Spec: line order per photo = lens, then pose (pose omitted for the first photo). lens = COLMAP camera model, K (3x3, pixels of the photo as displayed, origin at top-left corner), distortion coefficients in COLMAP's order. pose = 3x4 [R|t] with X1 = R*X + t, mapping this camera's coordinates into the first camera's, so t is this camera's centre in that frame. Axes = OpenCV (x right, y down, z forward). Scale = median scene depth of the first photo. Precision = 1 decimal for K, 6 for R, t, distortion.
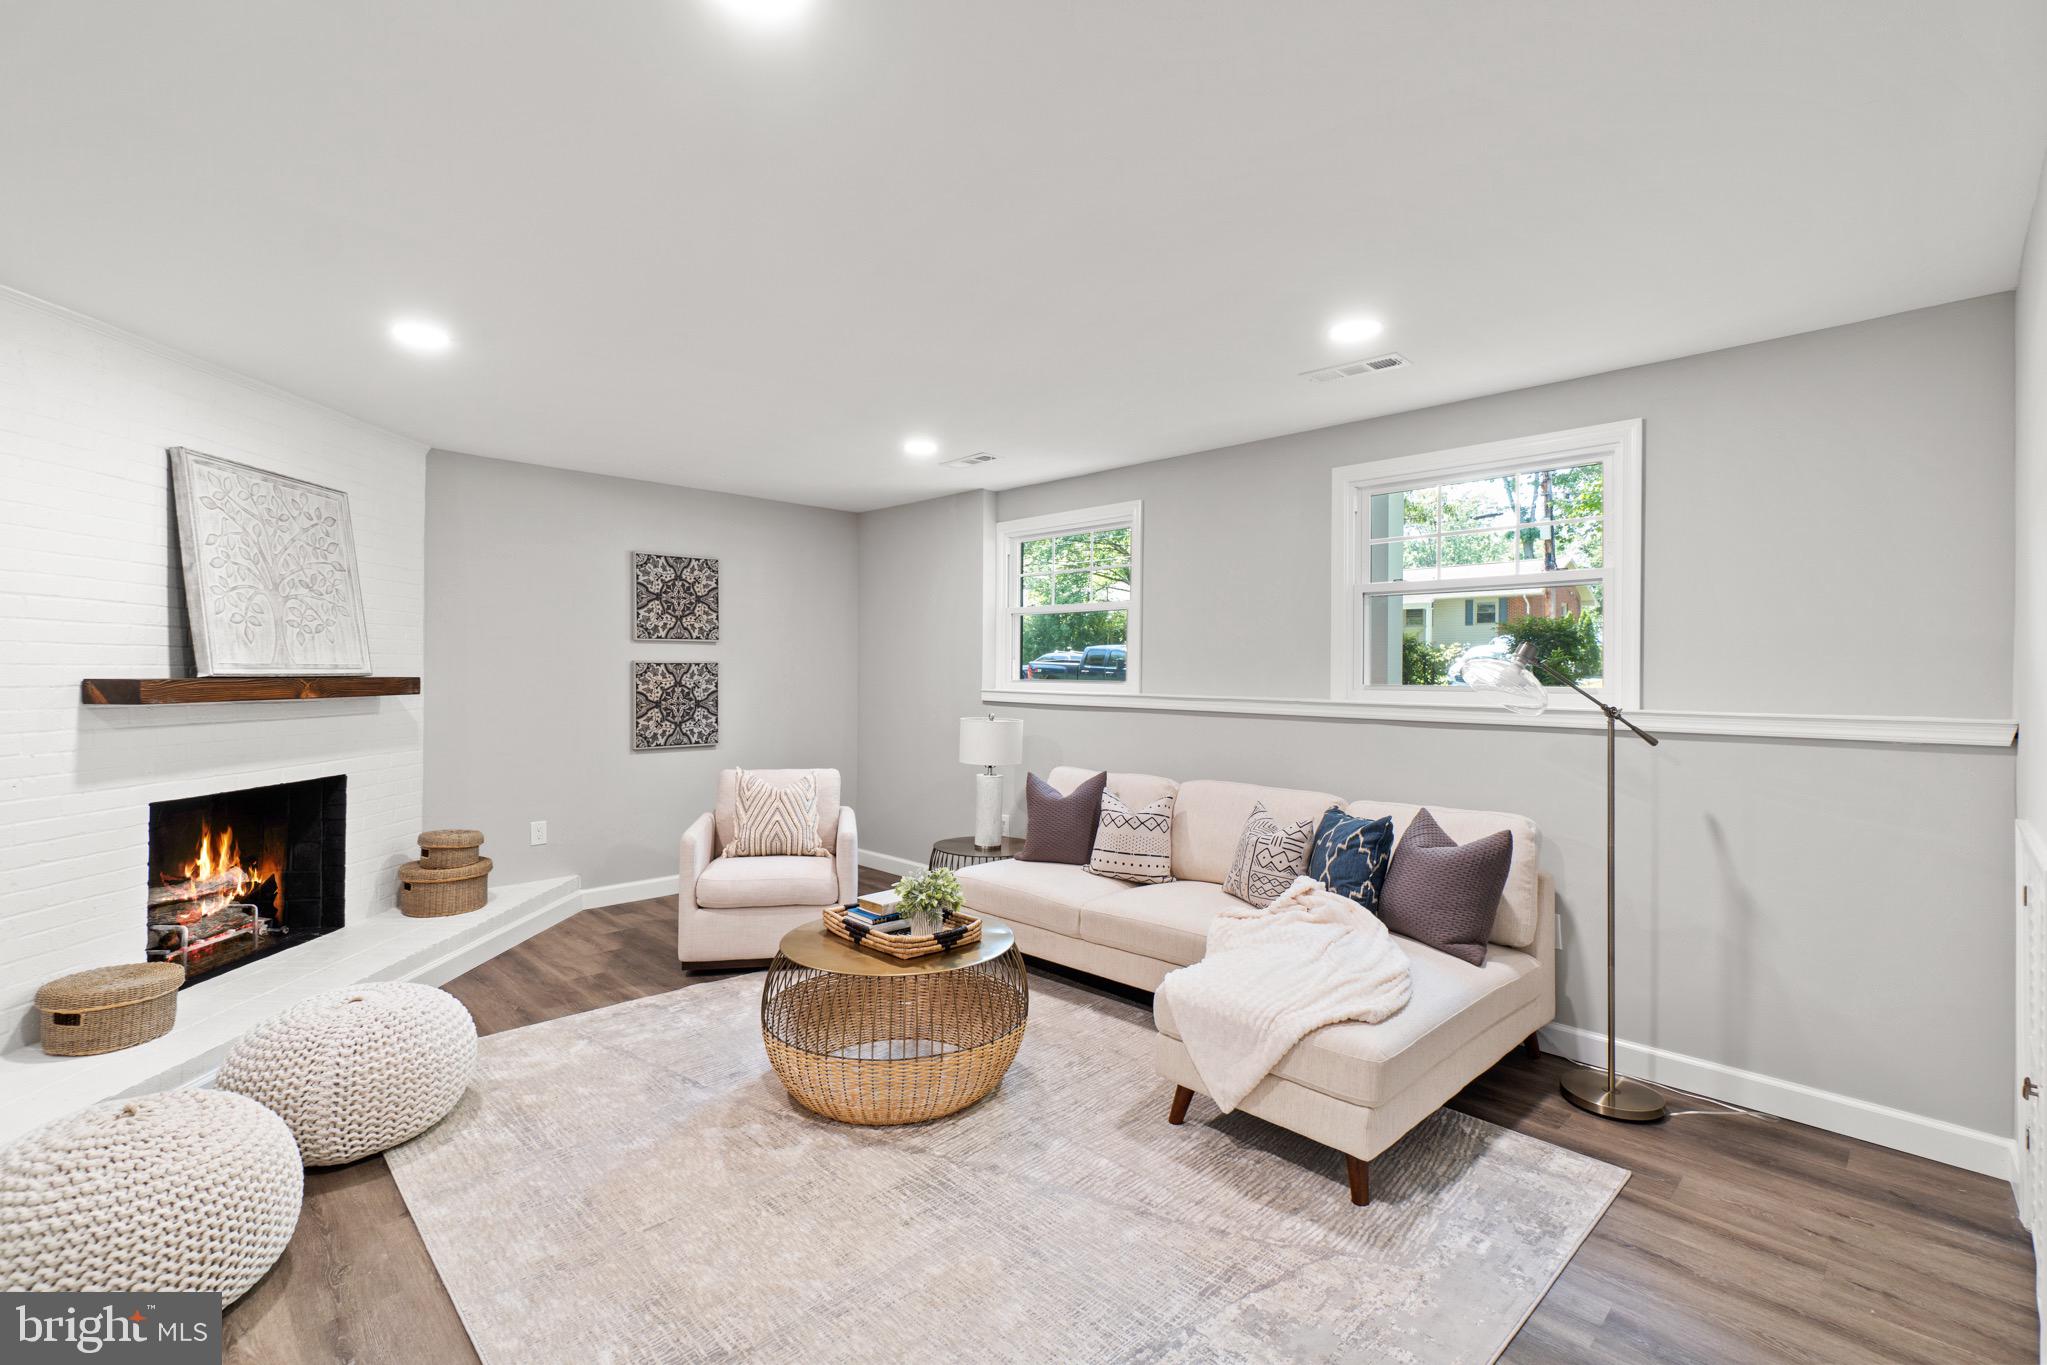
lens RADIAL K [[921.8, 0, 992.4], [0, 921.8, 673.3], [0, 0, 1]] dist [-0.001368, -0.000323]
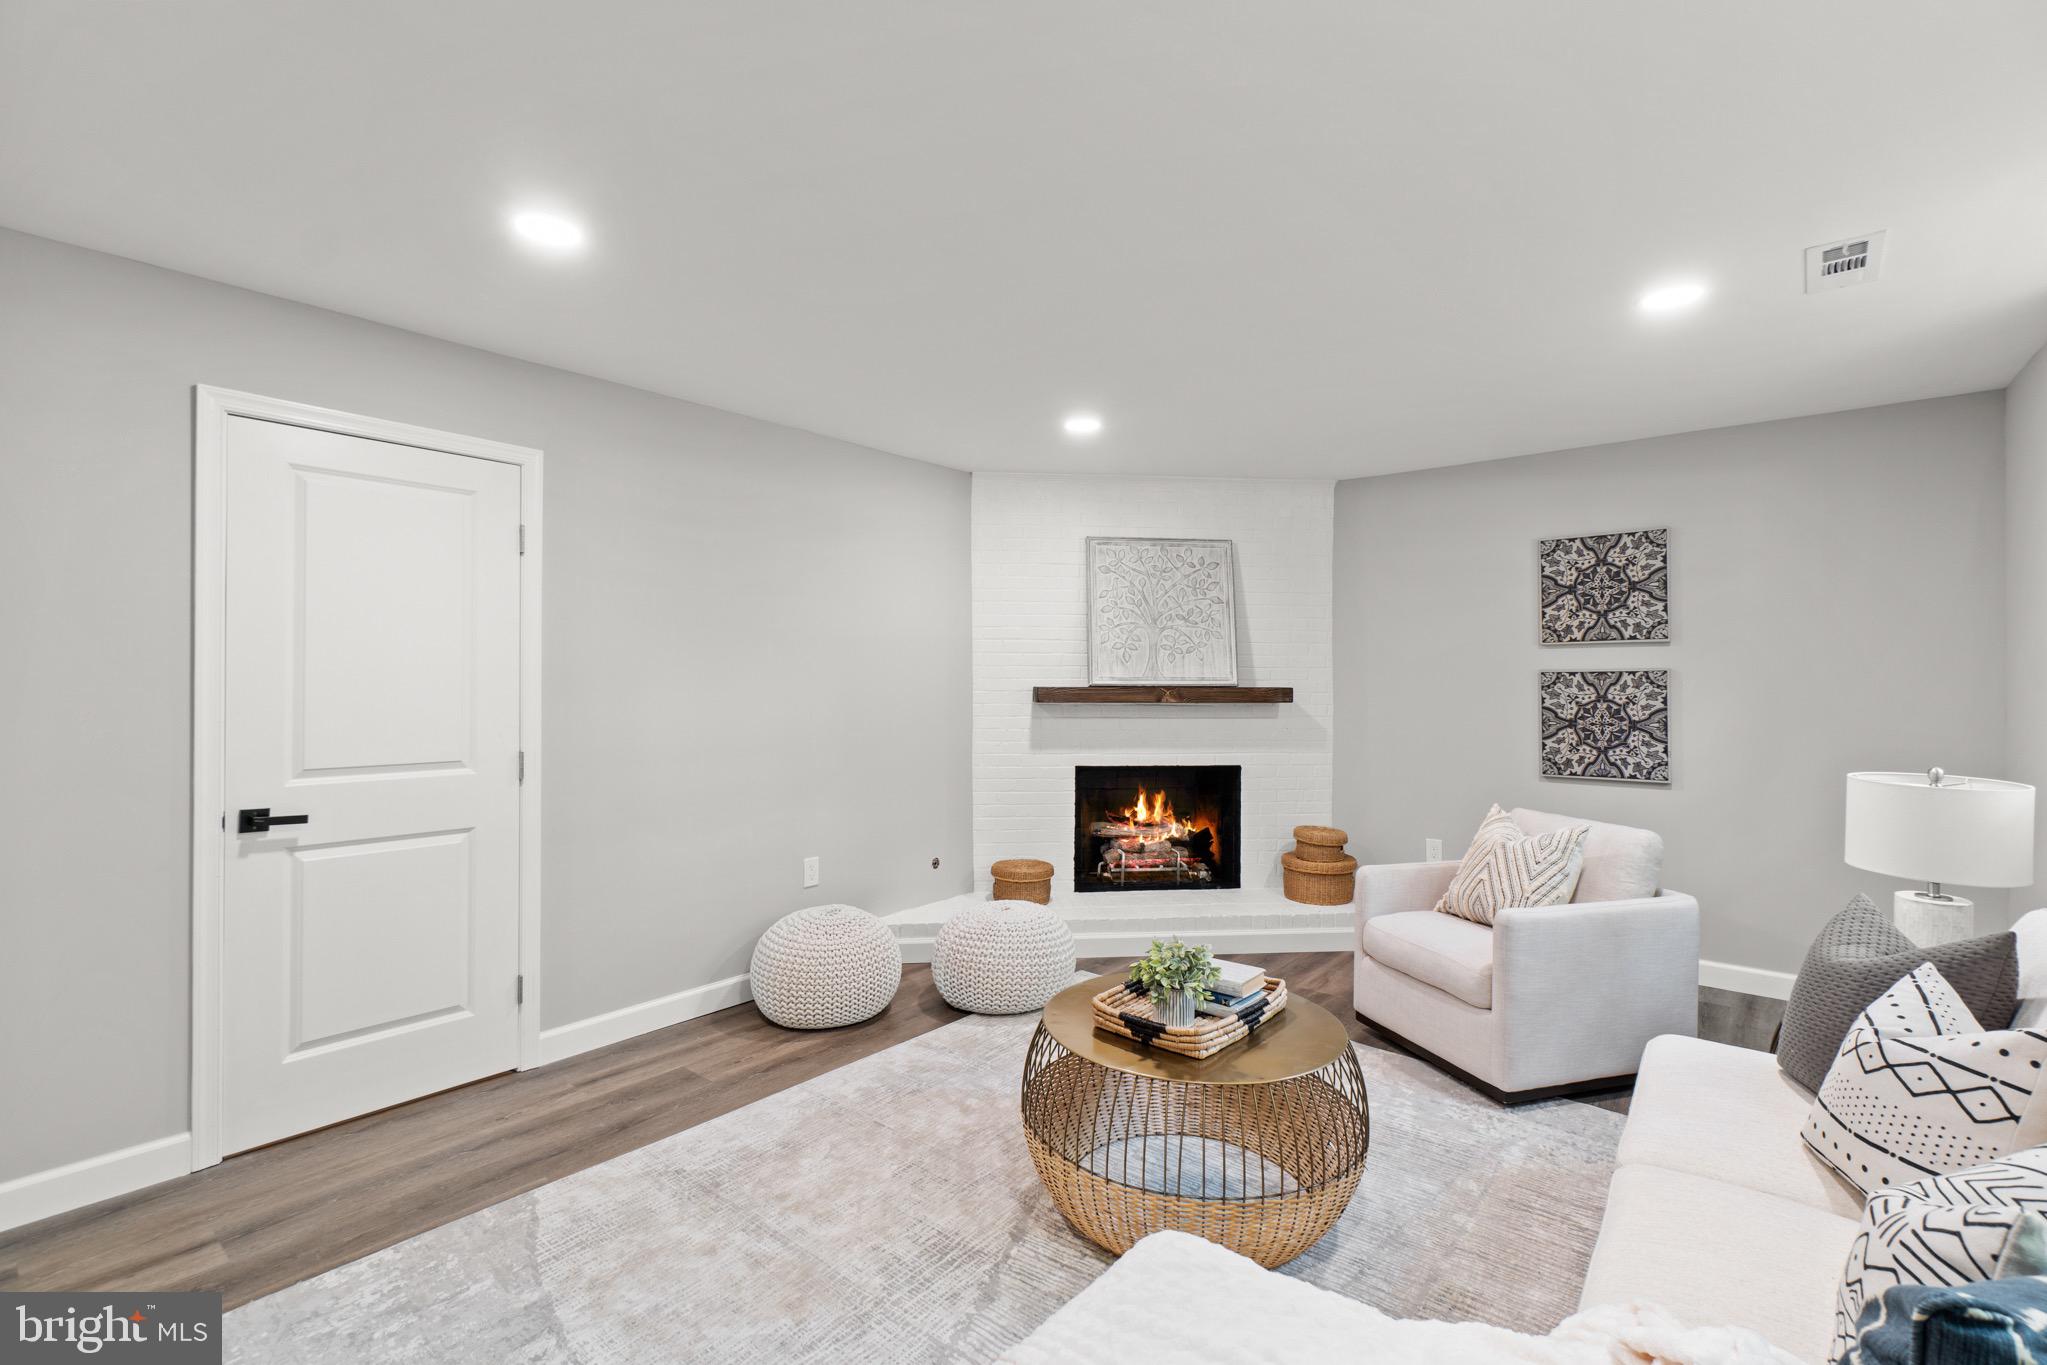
lens RADIAL K [[873.6, 0, 1023.5], [0, 873.6, 682.5], [0, 0, 1]] dist [-0.001022, -0.000049]
pose [[0.115871, 0.002950, -0.993260, 0.456673], [-0.001752, 0.999995, 0.002766, -0.004212], [0.993263, 0.001420, 0.115876, 0.583310]]
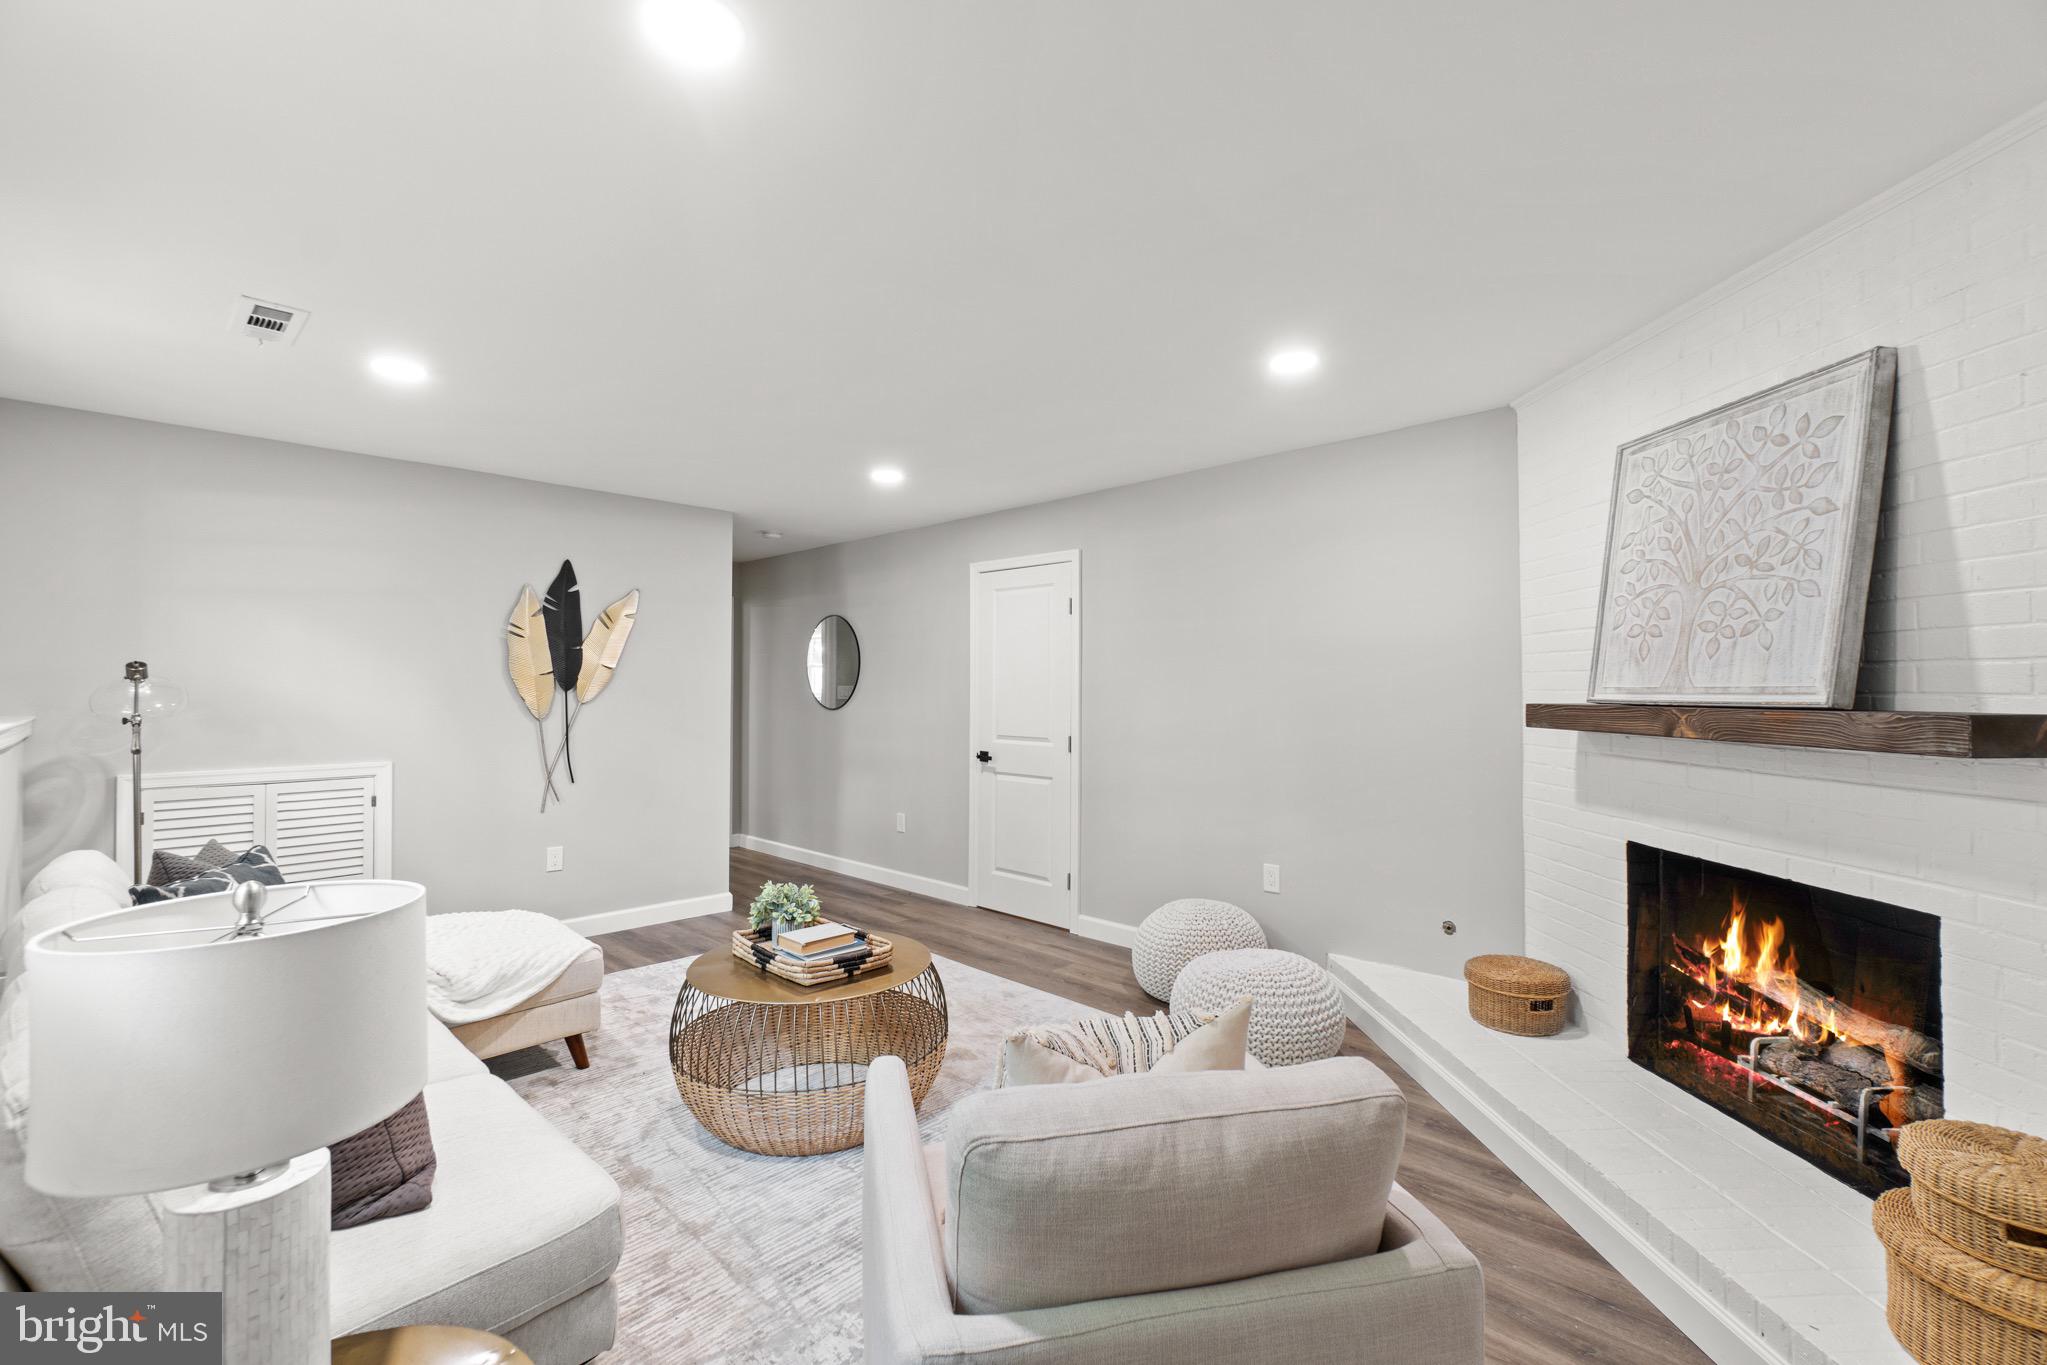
lens RADIAL K [[873.6, 0, 1023.5], [0, 873.6, 682.5], [0, 0, 1]] dist [-0.001022, -0.000049]
pose [[-0.998260, 0.001087, -0.058950, -0.202915], [0.001516, 0.999973, -0.007231, -0.008302], [0.058941, -0.007308, -0.998235, 1.463518]]
